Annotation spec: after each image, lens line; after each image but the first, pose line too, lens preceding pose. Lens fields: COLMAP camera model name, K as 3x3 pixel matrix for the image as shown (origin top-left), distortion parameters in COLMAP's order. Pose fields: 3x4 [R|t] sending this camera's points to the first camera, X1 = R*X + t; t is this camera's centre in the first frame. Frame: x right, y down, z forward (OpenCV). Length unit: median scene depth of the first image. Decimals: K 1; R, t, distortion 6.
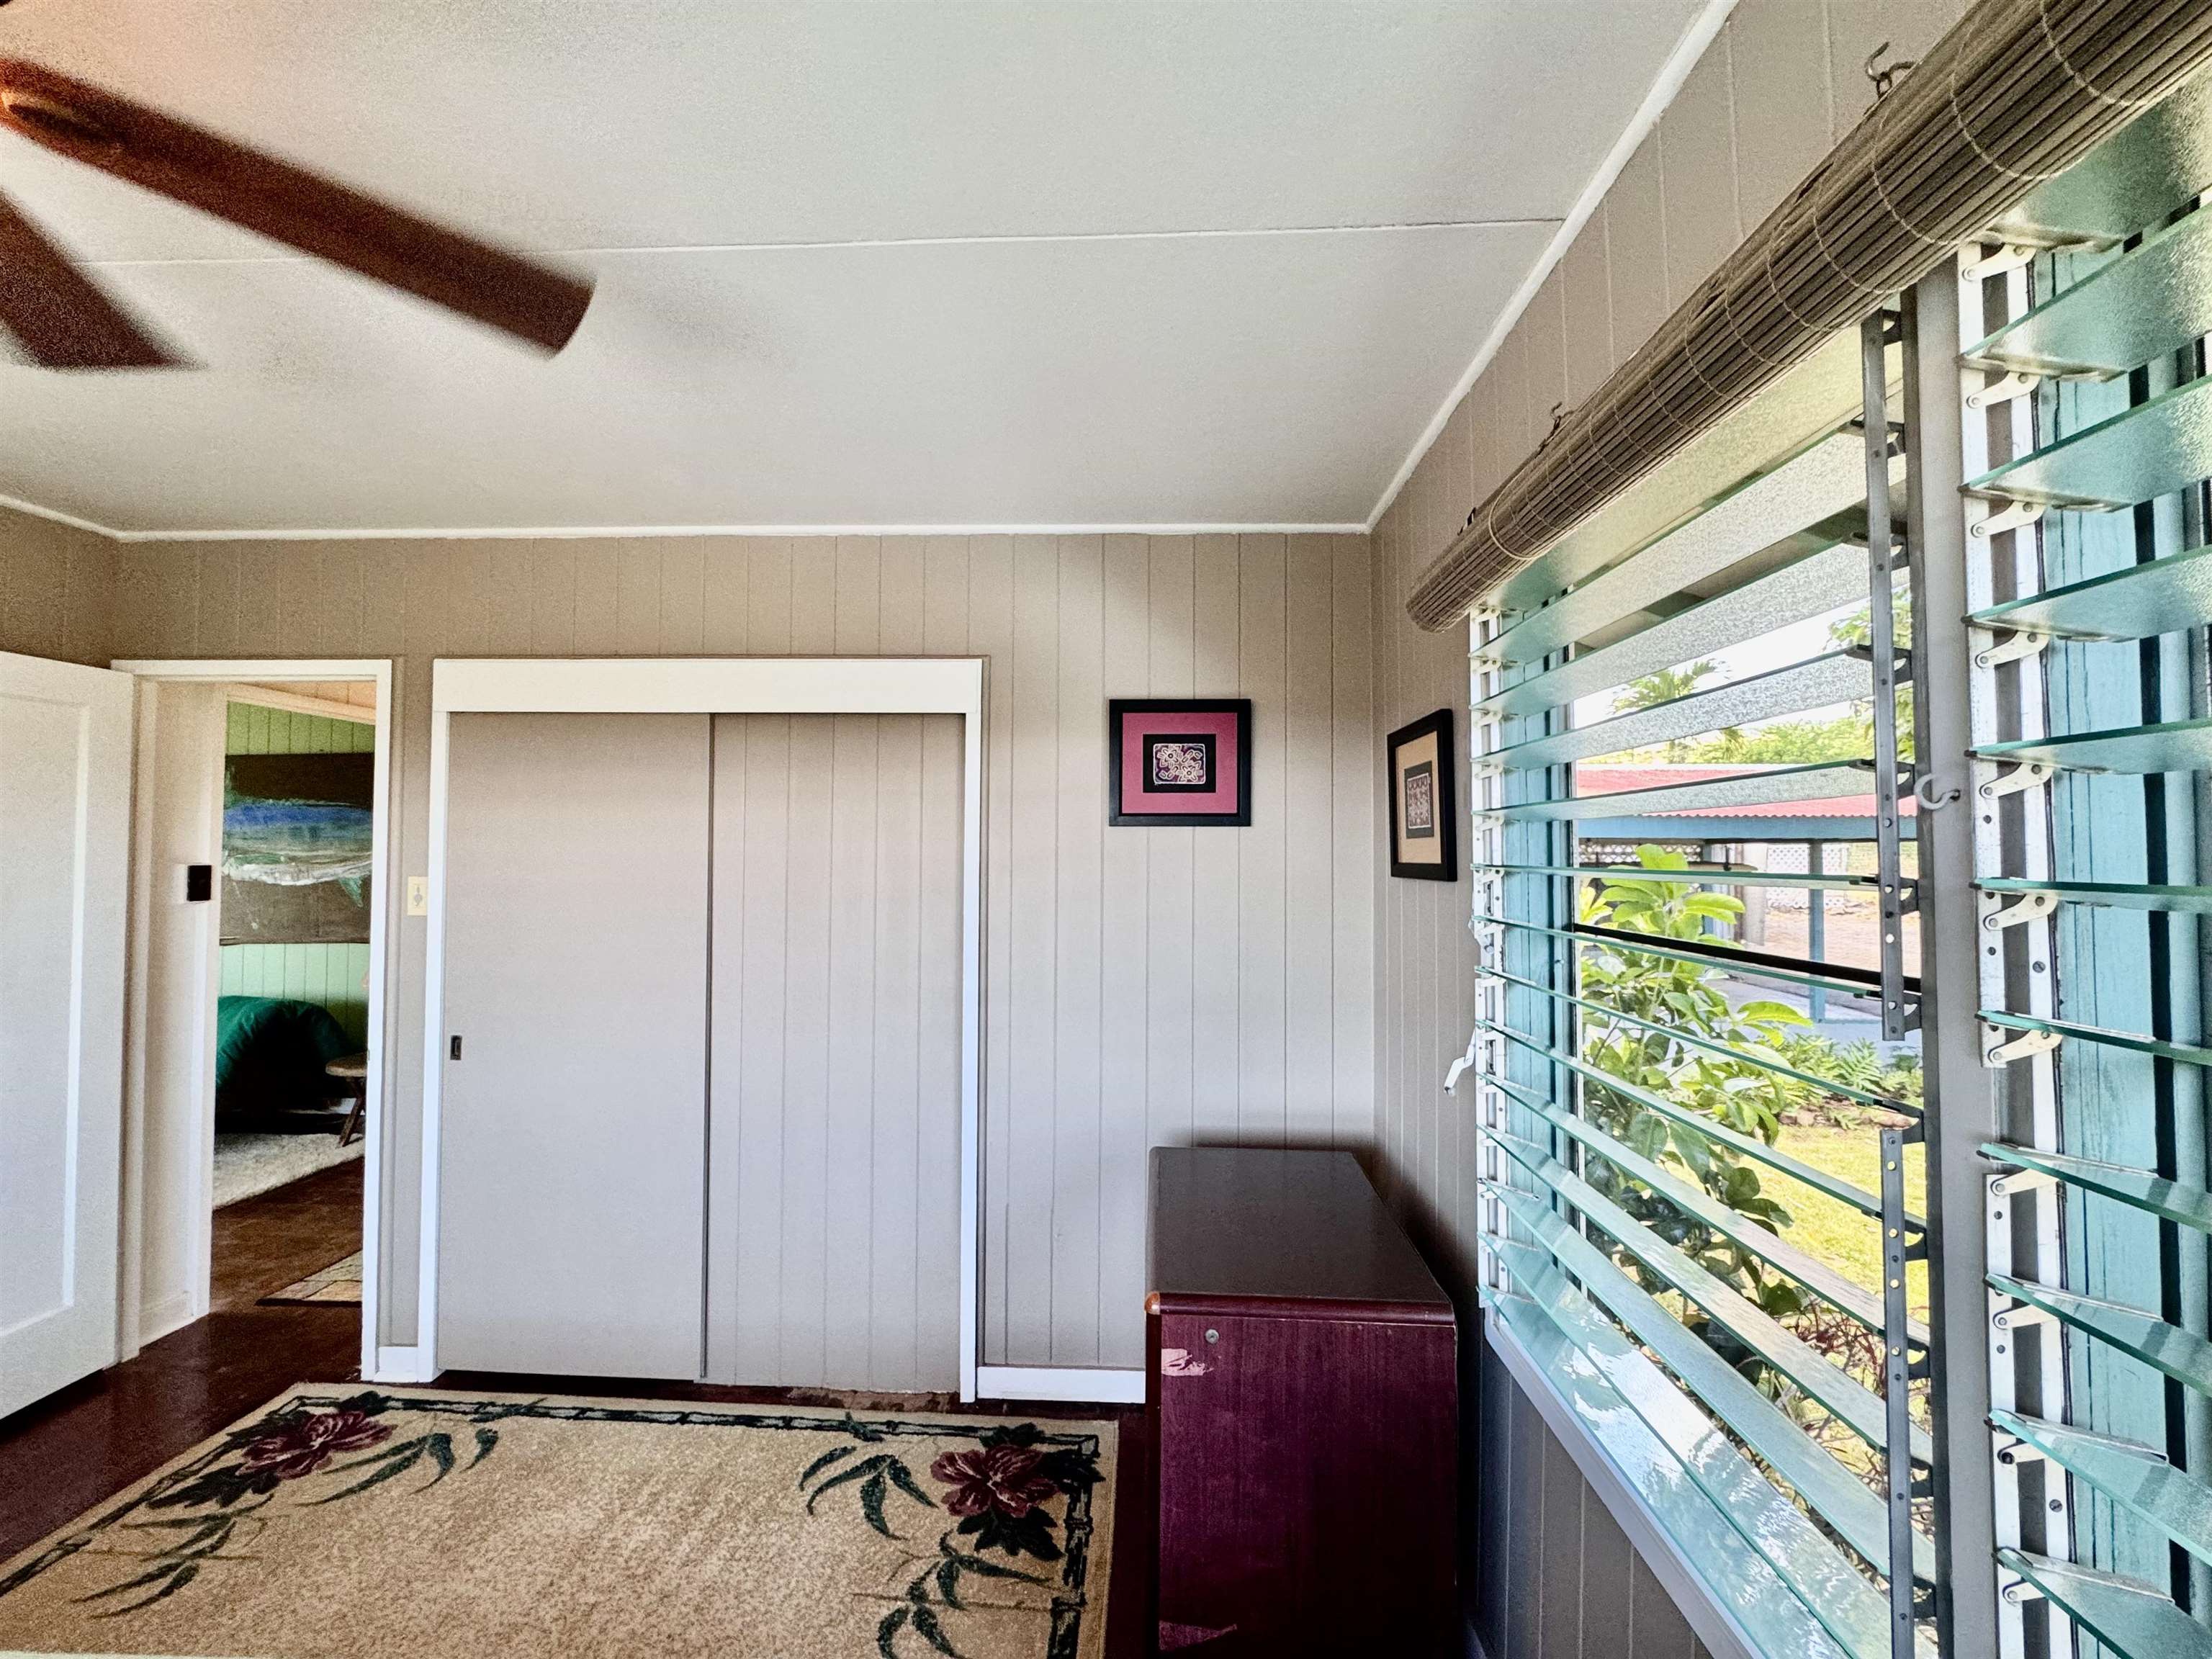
lens RADIAL K [[881.0, 0, 1109.0], [0, 881.0, 826.7], [0, 0, 1]] dist [-0.002077, -0.000073]
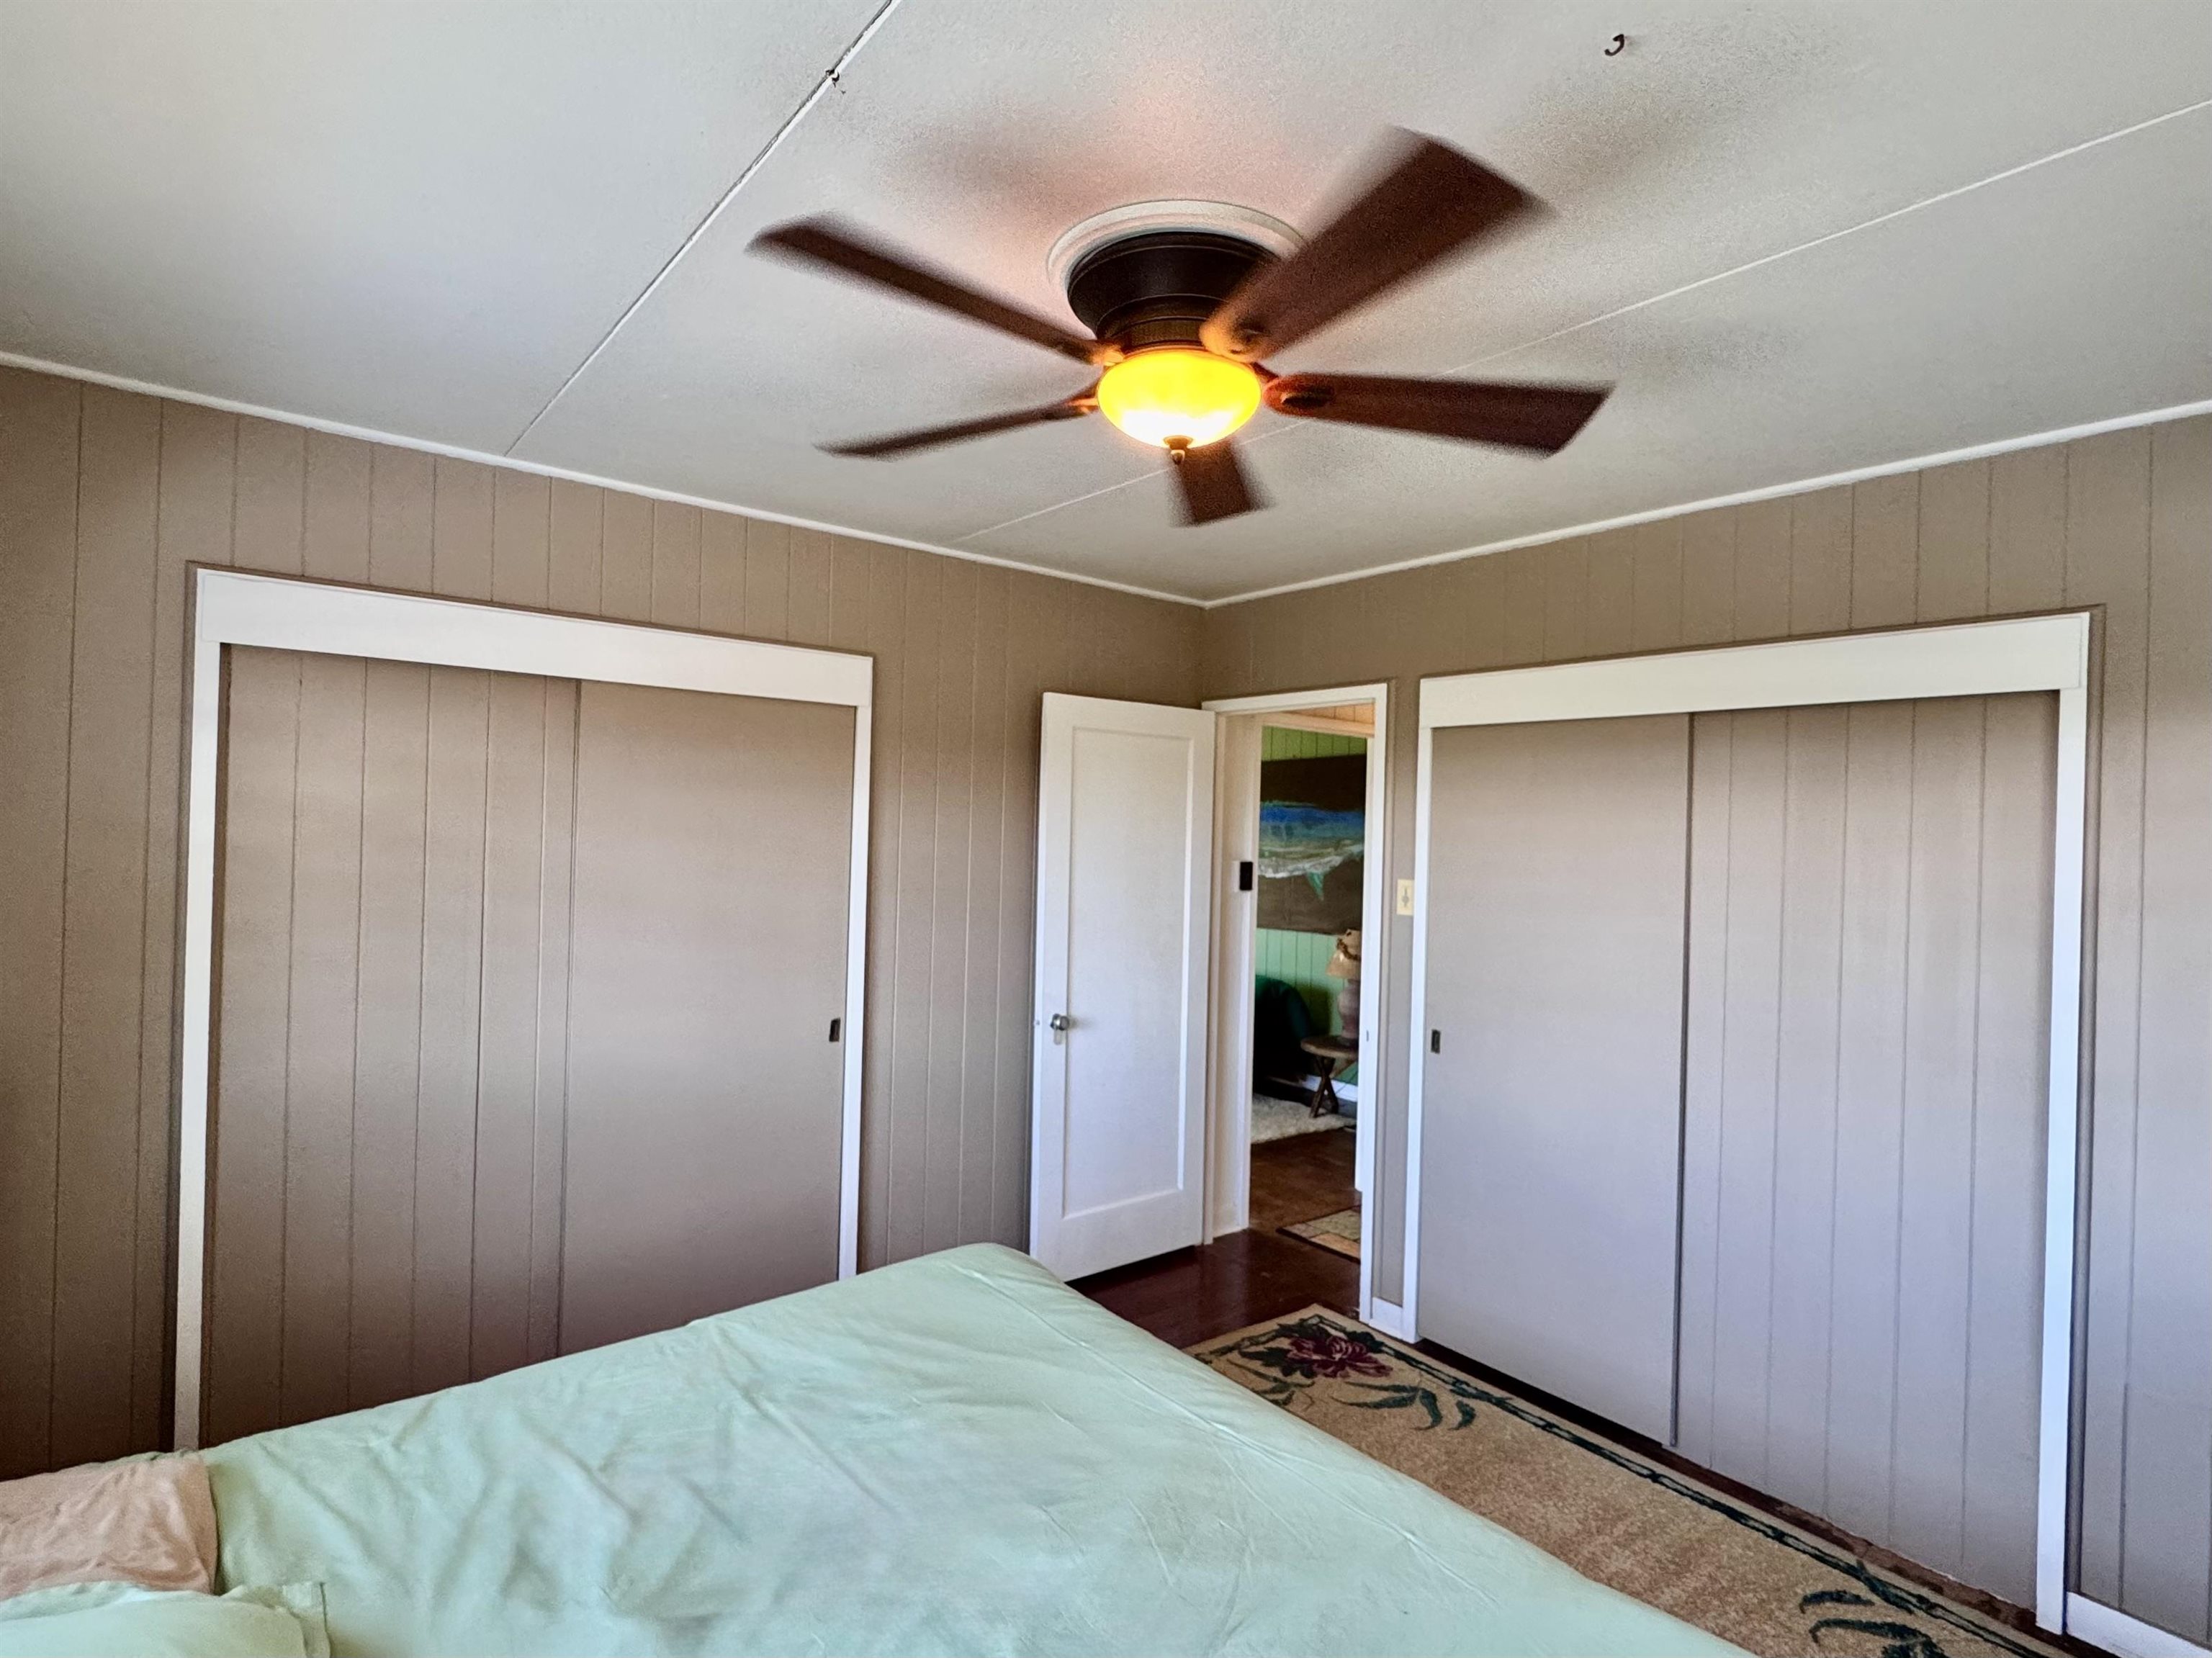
lens RADIAL K [[1123.8, 0, 1096.4], [0, 1123.8, 826.4], [0, 0, 1]] dist [-0.004604, 0.000879]
pose [[0.650669, 0.009560, -0.759301, 0.023973], [-0.003995, 0.999950, 0.009167, -0.021375], [0.759351, -0.002931, 0.650675, -0.205765]]
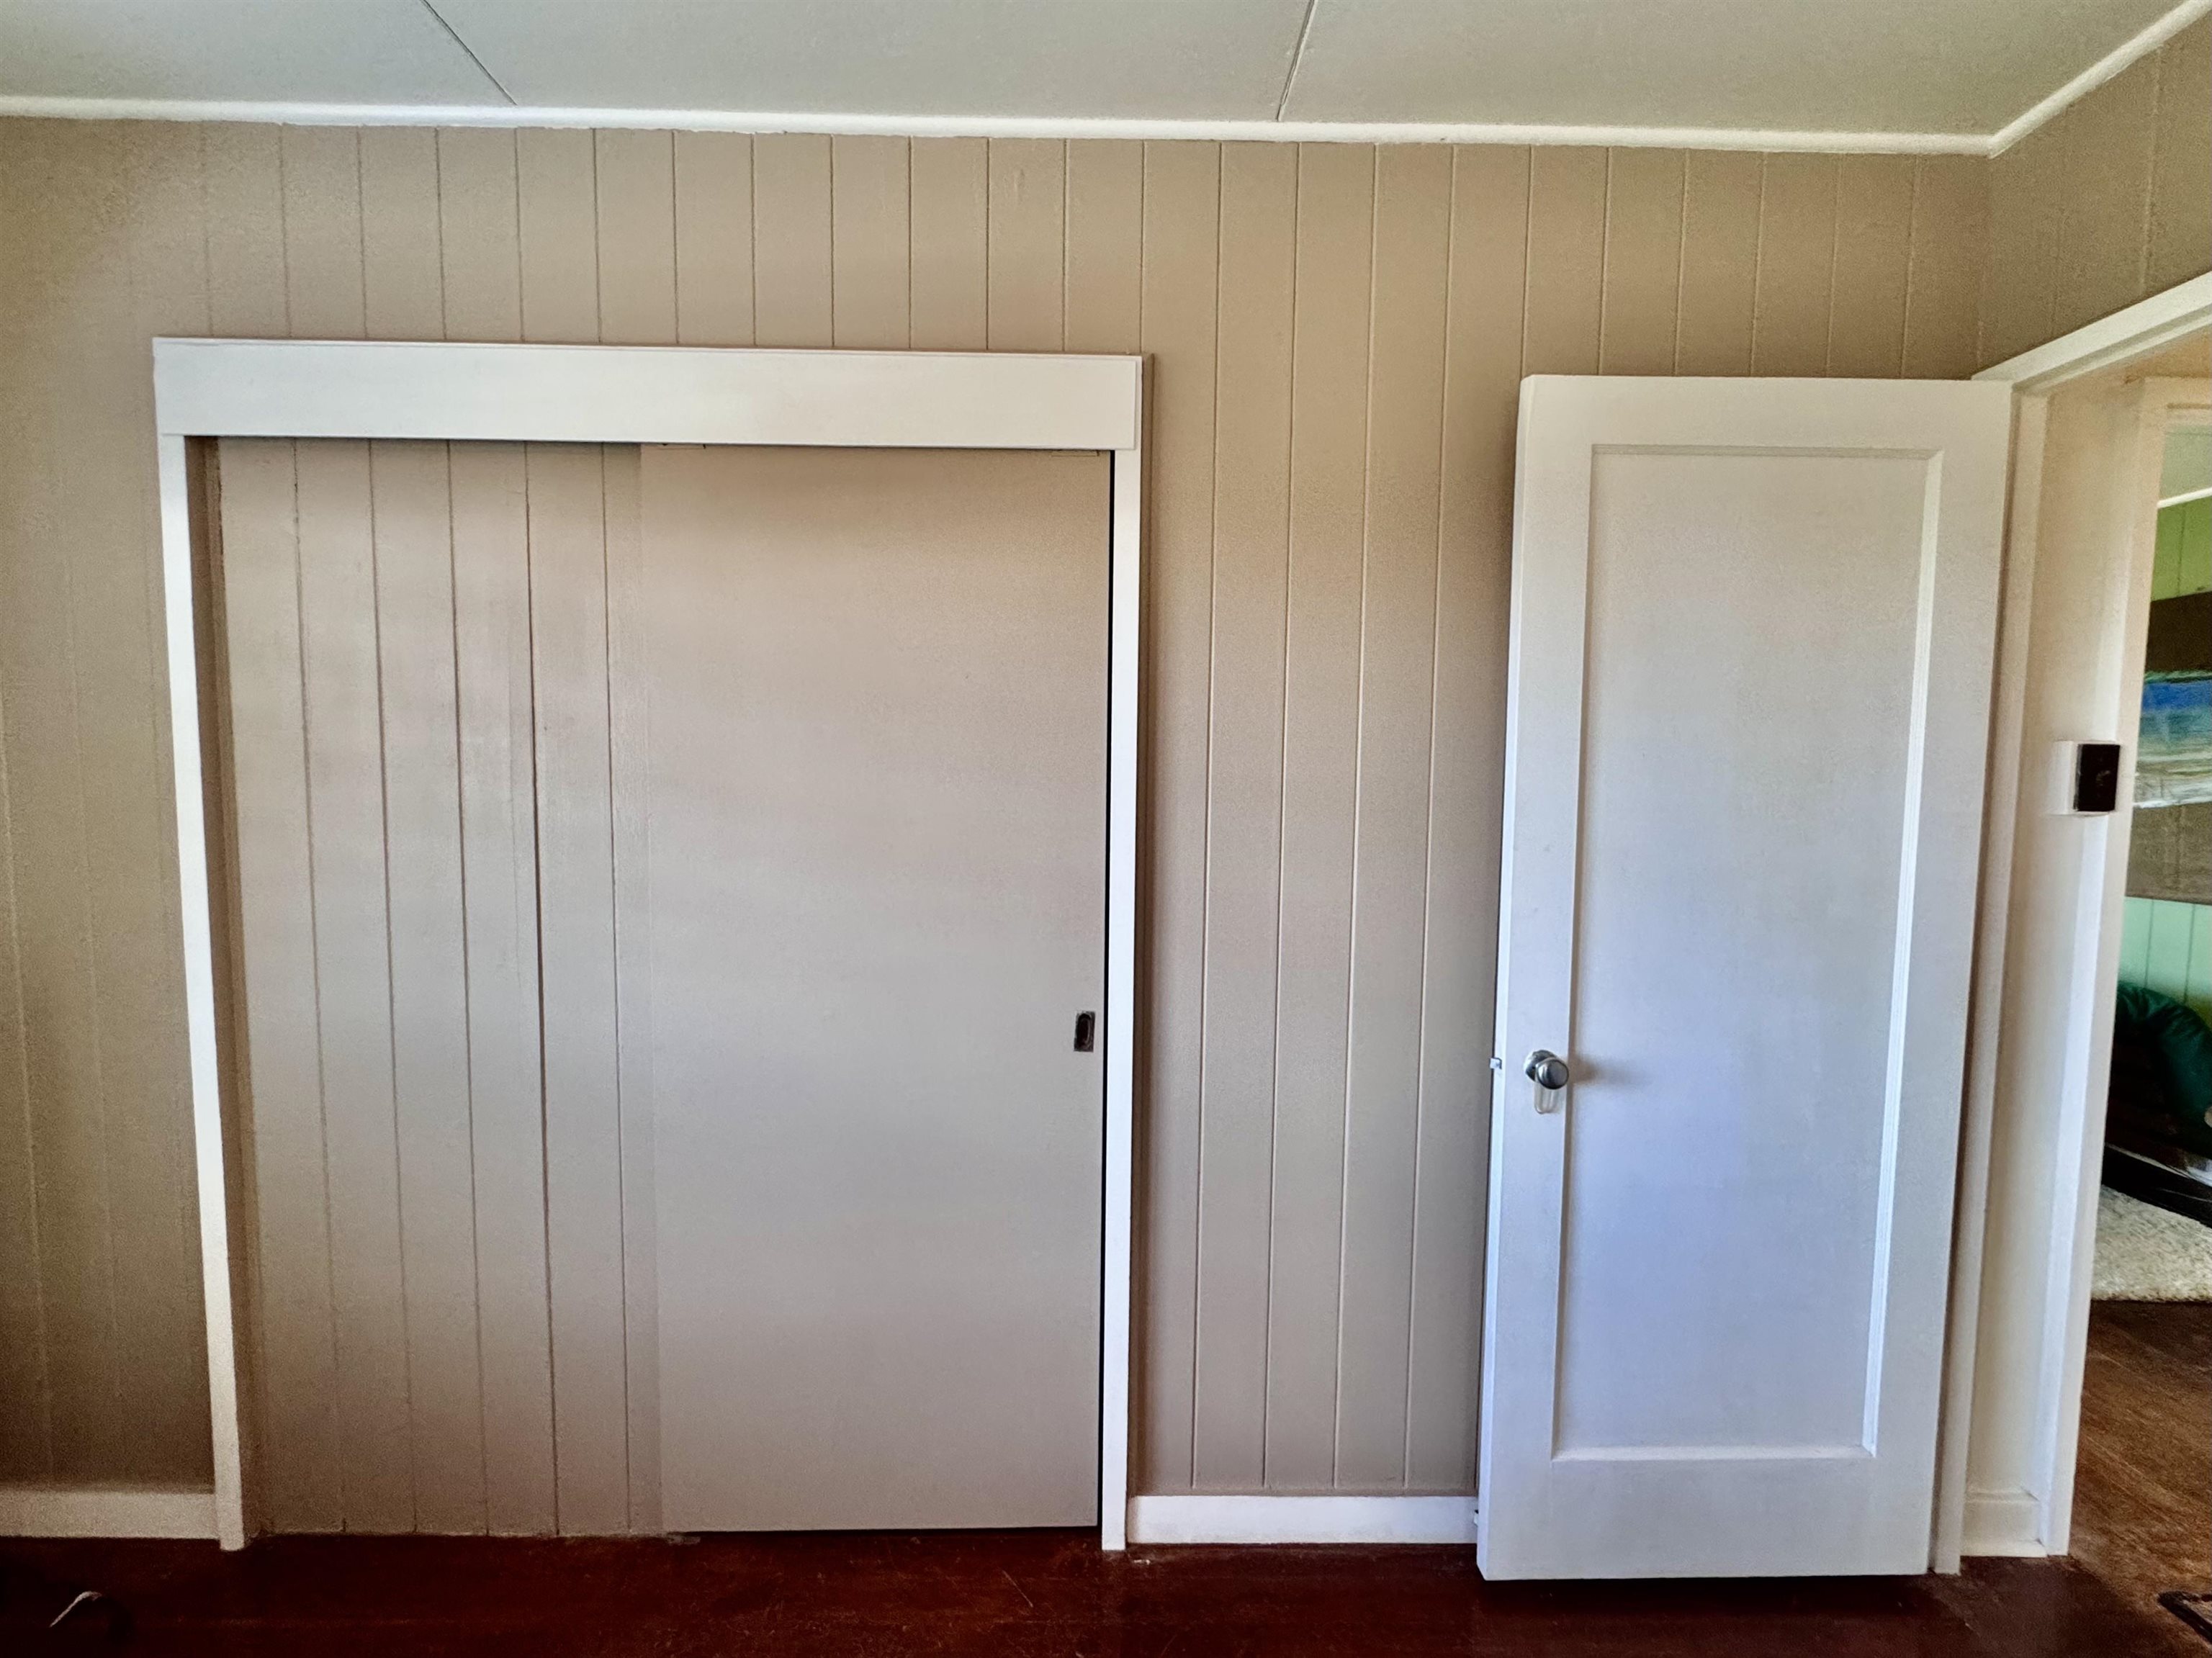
lens RADIAL K [[1029.6, 0, 1094.4], [0, 1029.6, 825.9], [0, 0, 1]] dist [0.001036, -0.001466]
pose [[0.063209, 0.066234, -0.995800, -0.518183], [0.012512, 0.997664, 0.067152, 0.049691], [0.997922, -0.016704, 0.062233, 0.409864]]
